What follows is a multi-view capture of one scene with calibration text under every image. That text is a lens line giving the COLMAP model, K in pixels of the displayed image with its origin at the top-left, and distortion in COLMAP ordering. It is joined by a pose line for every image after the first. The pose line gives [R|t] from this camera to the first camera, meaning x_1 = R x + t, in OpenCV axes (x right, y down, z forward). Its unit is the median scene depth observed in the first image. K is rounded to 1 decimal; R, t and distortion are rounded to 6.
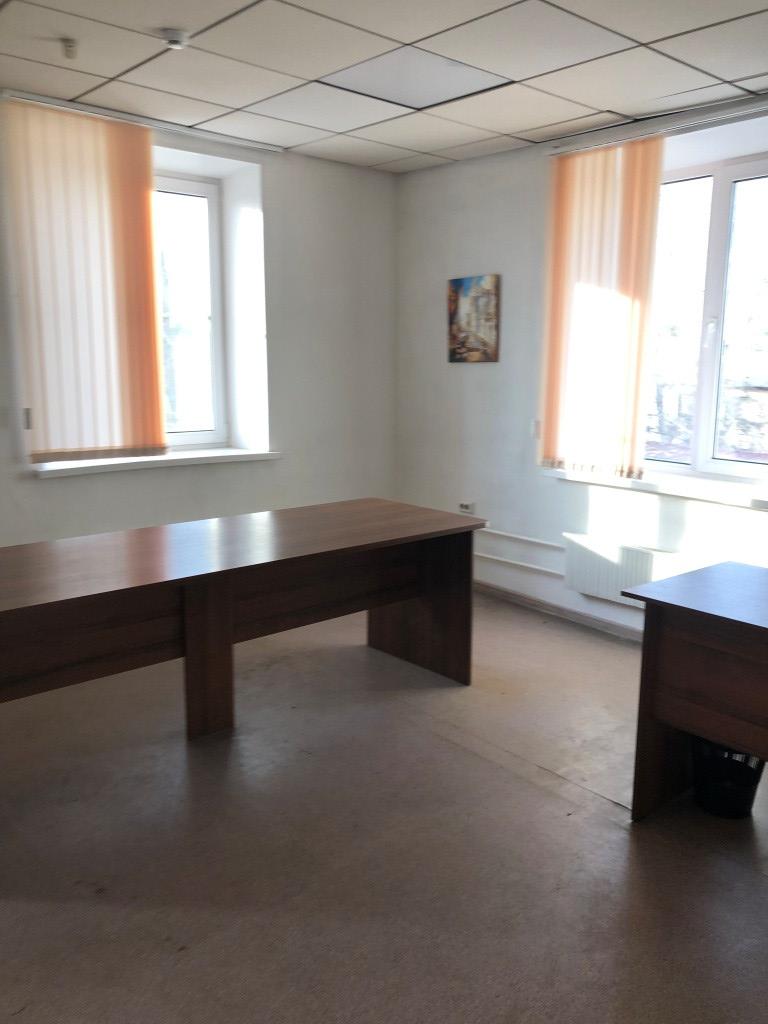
lens RADIAL K [[834.4, 0, 384.0], [0, 834.4, 512.0], [0, 0, 1]] dist [0.031479, -0.017418]
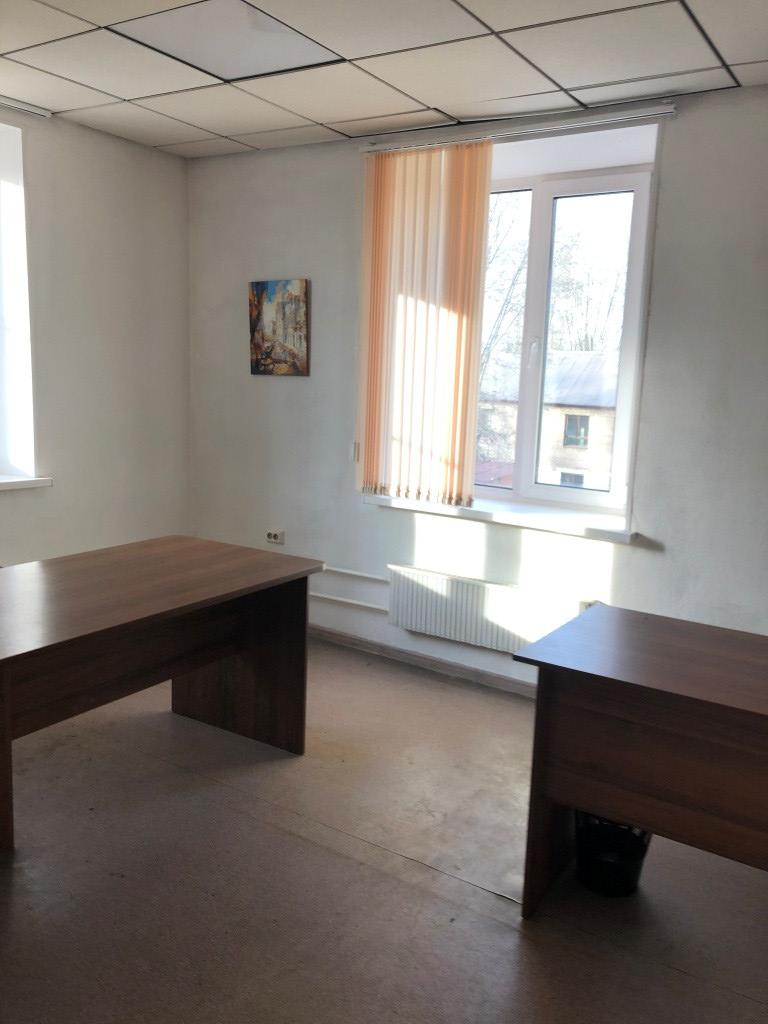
lens RADIAL K [[846.7, 0, 384.0], [0, 846.7, 512.0], [0, 0, 1]] dist [0.010653, -0.009756]
pose [[0.961401, -0.020725, 0.274370, -0.044467], [0.023315, 0.999709, -0.006180, -0.029390], [-0.274162, 0.012338, 0.961604, 0.117377]]
